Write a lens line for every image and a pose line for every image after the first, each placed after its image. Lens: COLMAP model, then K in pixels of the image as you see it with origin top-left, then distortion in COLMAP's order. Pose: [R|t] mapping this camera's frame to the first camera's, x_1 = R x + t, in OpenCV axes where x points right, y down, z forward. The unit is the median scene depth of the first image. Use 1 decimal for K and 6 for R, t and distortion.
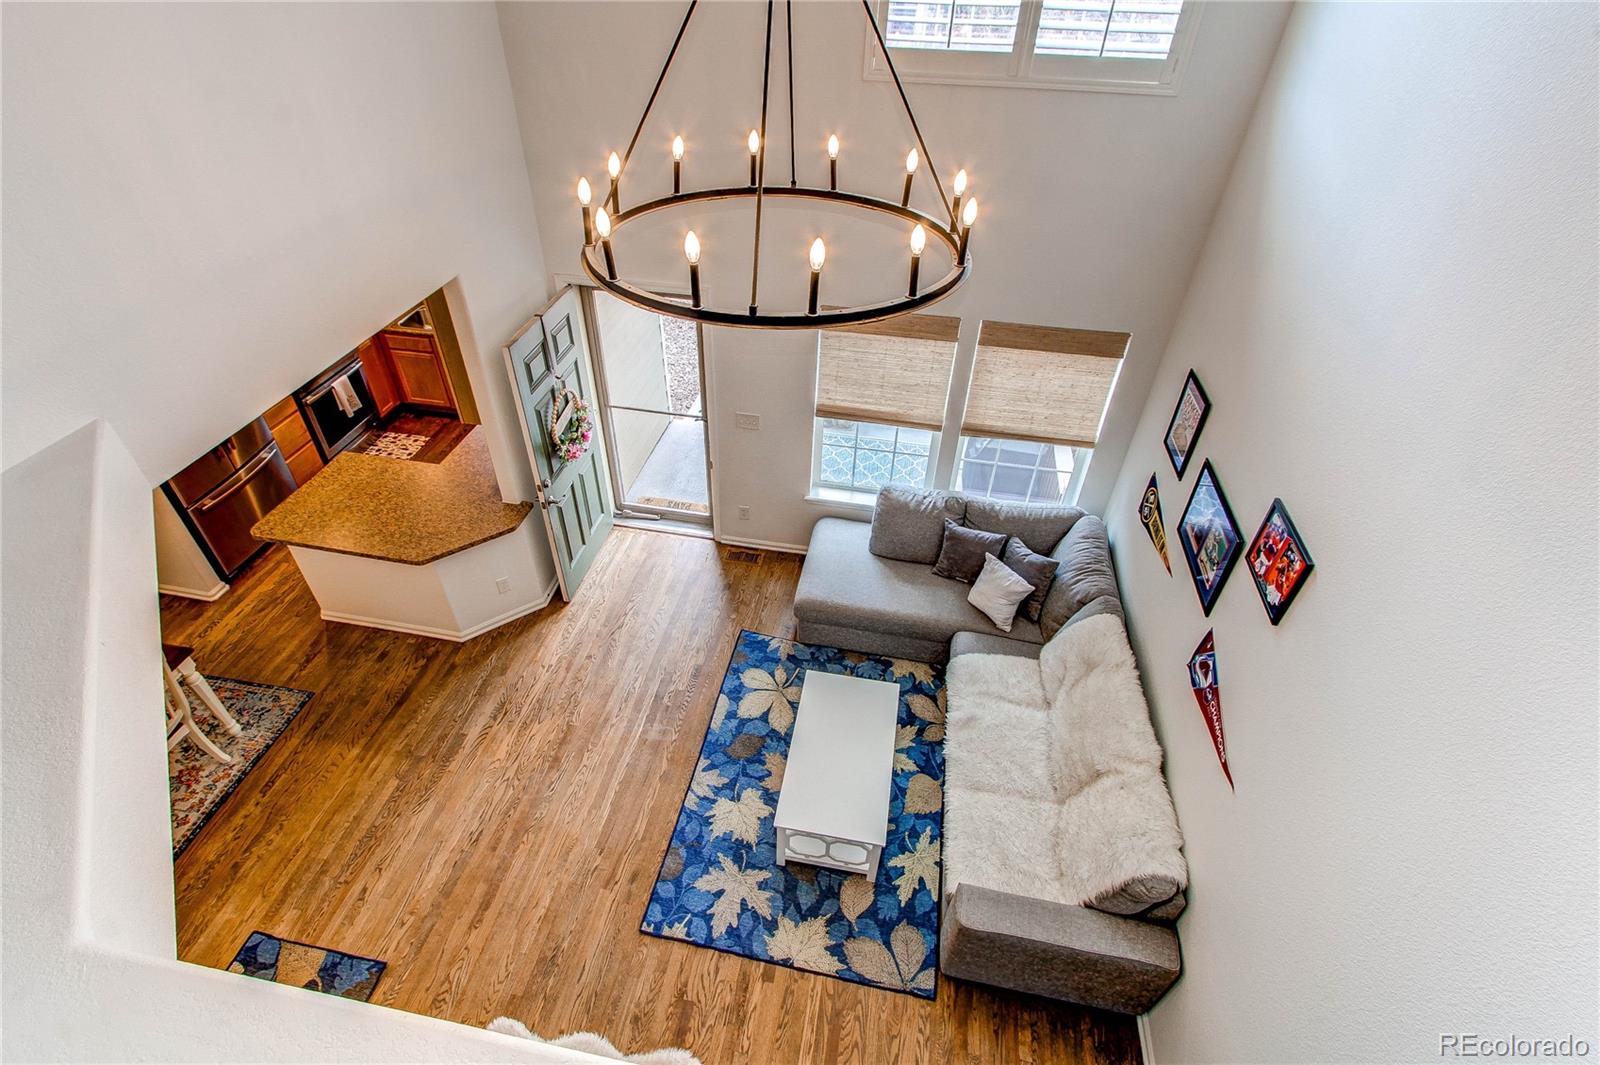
lens RADIAL K [[746.9, 0, 789.0], [0, 746.9, 530.1], [0, 0, 1]] dist [-0.006925, 0.007439]
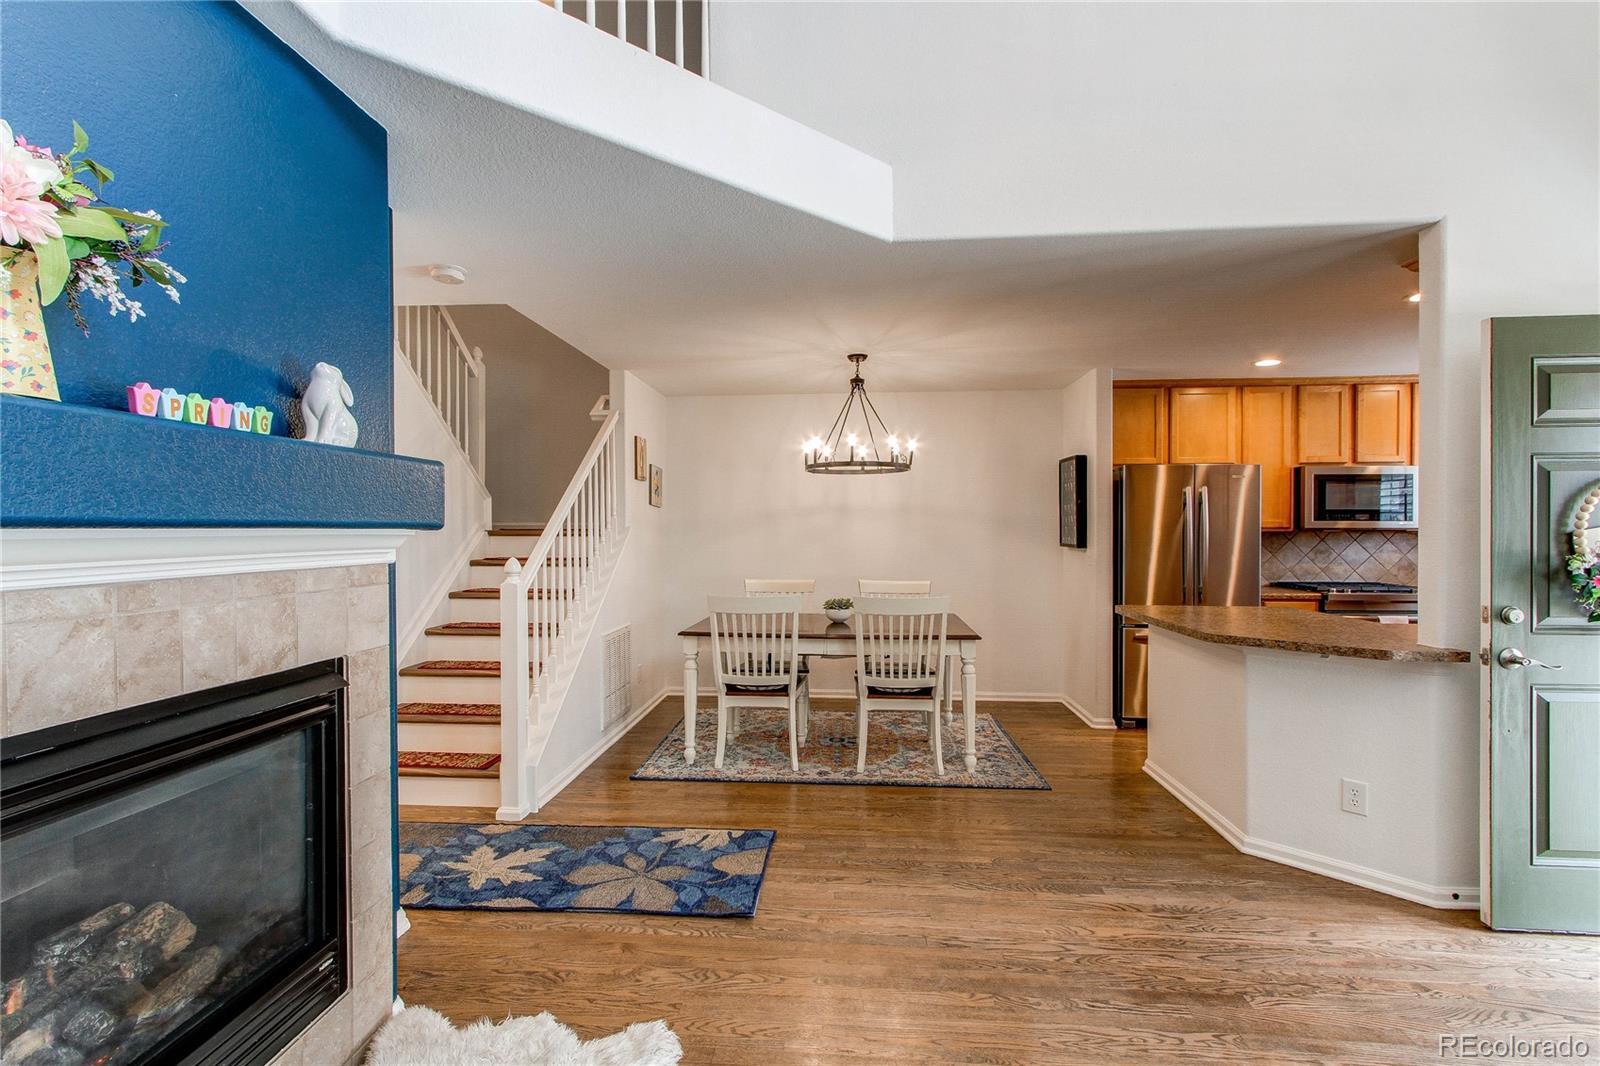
lens RADIAL K [[743.7, 0, 788.1], [0, 743.7, 537.9], [0, 0, 1]] dist [-0.003660, 0.005746]
pose [[0.096742, -0.009671, -0.995263, 0.142875], [-0.633491, 0.770661, -0.069066, 0.262448], [0.767678, 0.637171, 0.068428, 0.597379]]
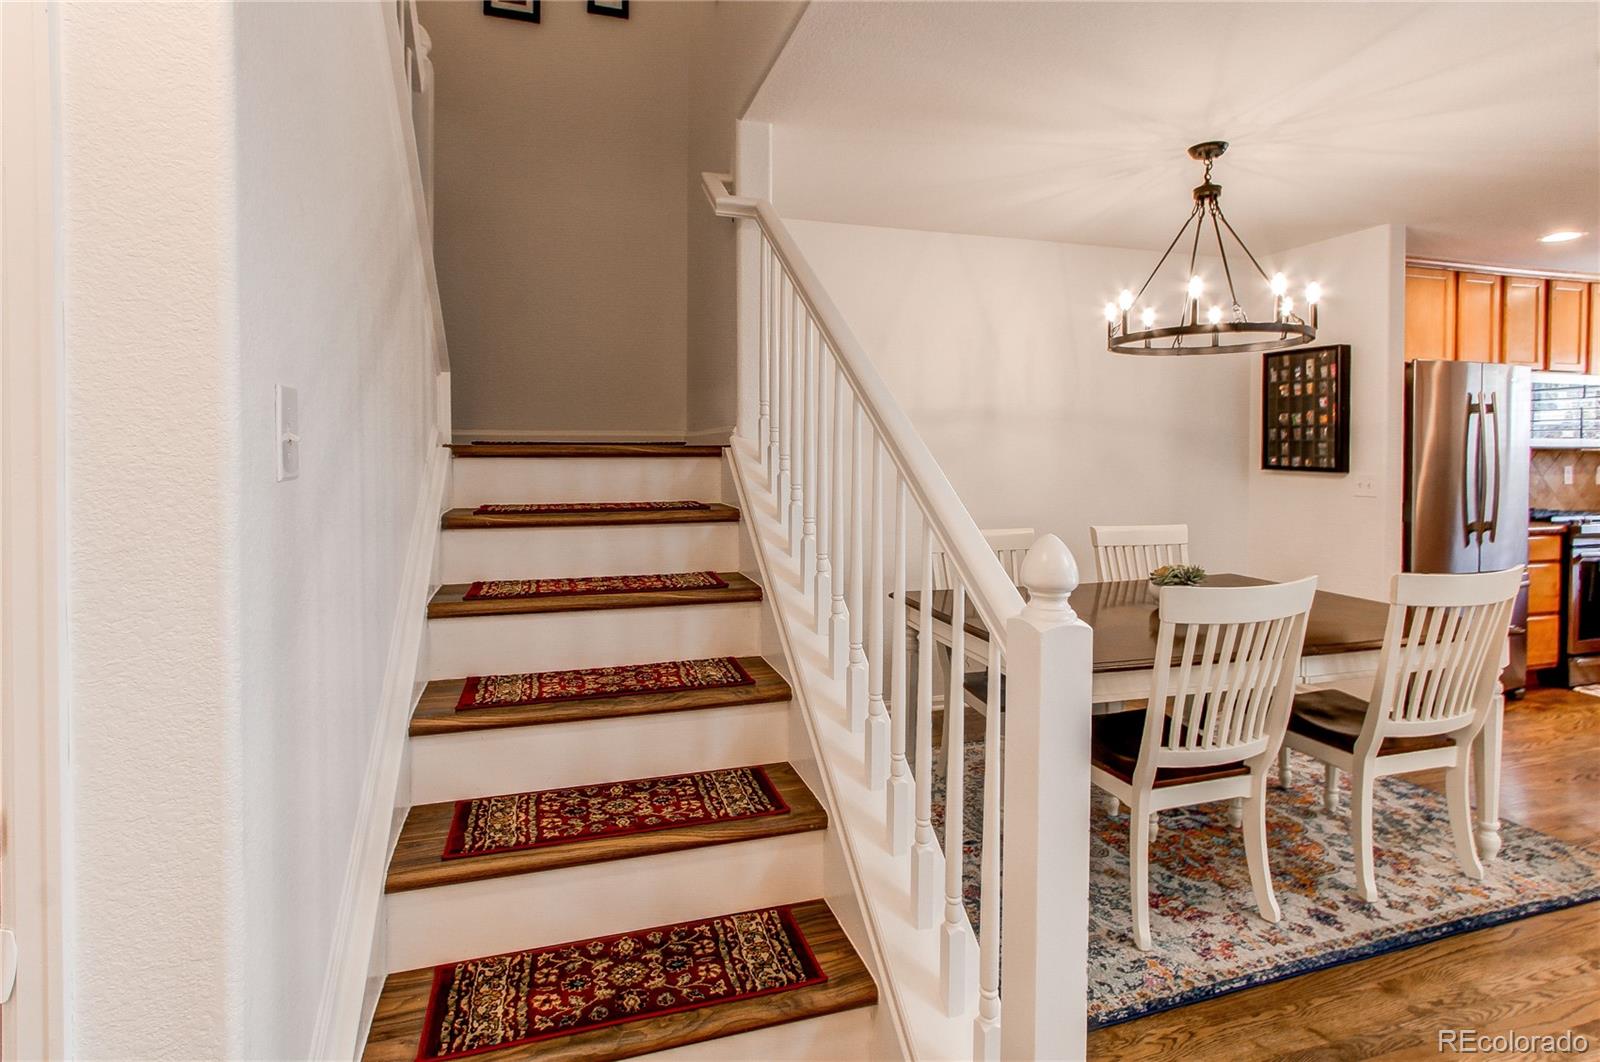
lens RADIAL K [[777.8, 0, 798.7], [0, 777.8, 456.7], [0, 0, 1]] dist [0.013669, 0.000176]
pose [[0.471697, -0.003601, -0.881753, -0.478468], [-0.559921, 0.771279, -0.302682, 0.506623], [0.681168, 0.636486, 0.361794, 0.282857]]
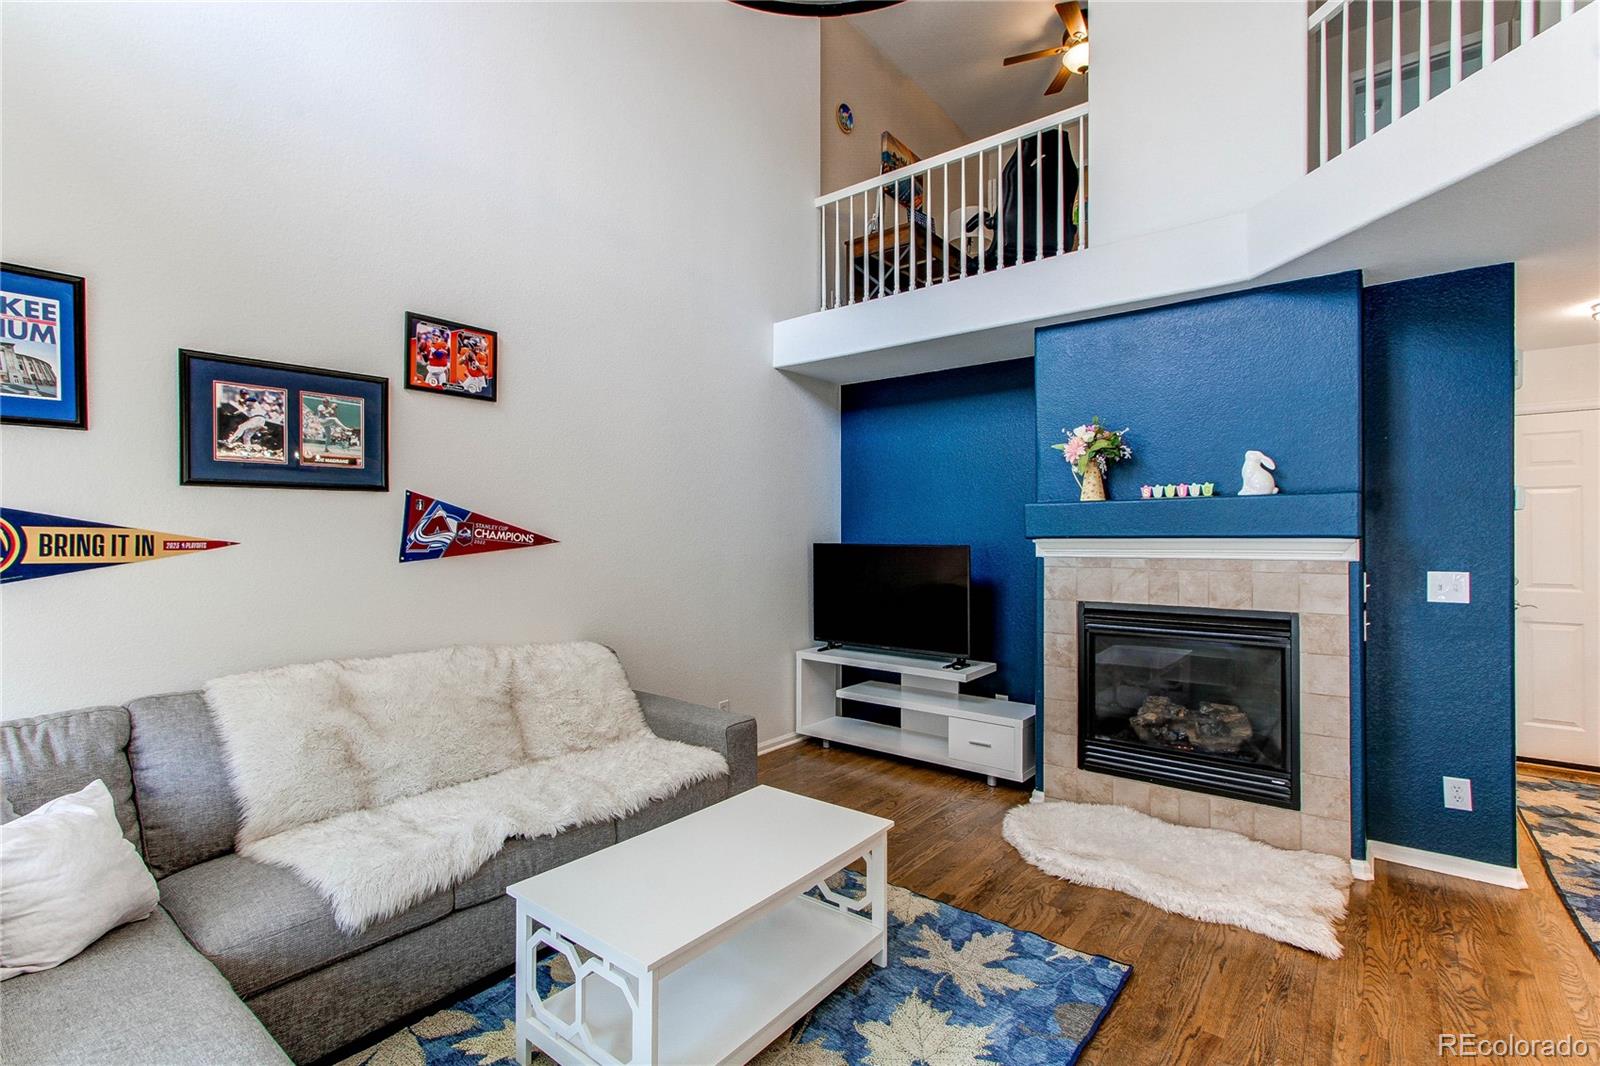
lens RADIAL K [[733.9, 0, 786.8], [0, 733.9, 534.7], [0, 0, 1]] dist [0.002193, 0.000825]
pose [[-0.878761, -0.016073, 0.476992, -0.194038], [0.294363, 0.768440, 0.568199, -0.145712], [-0.375672, 0.639720, -0.670544, 1.069616]]
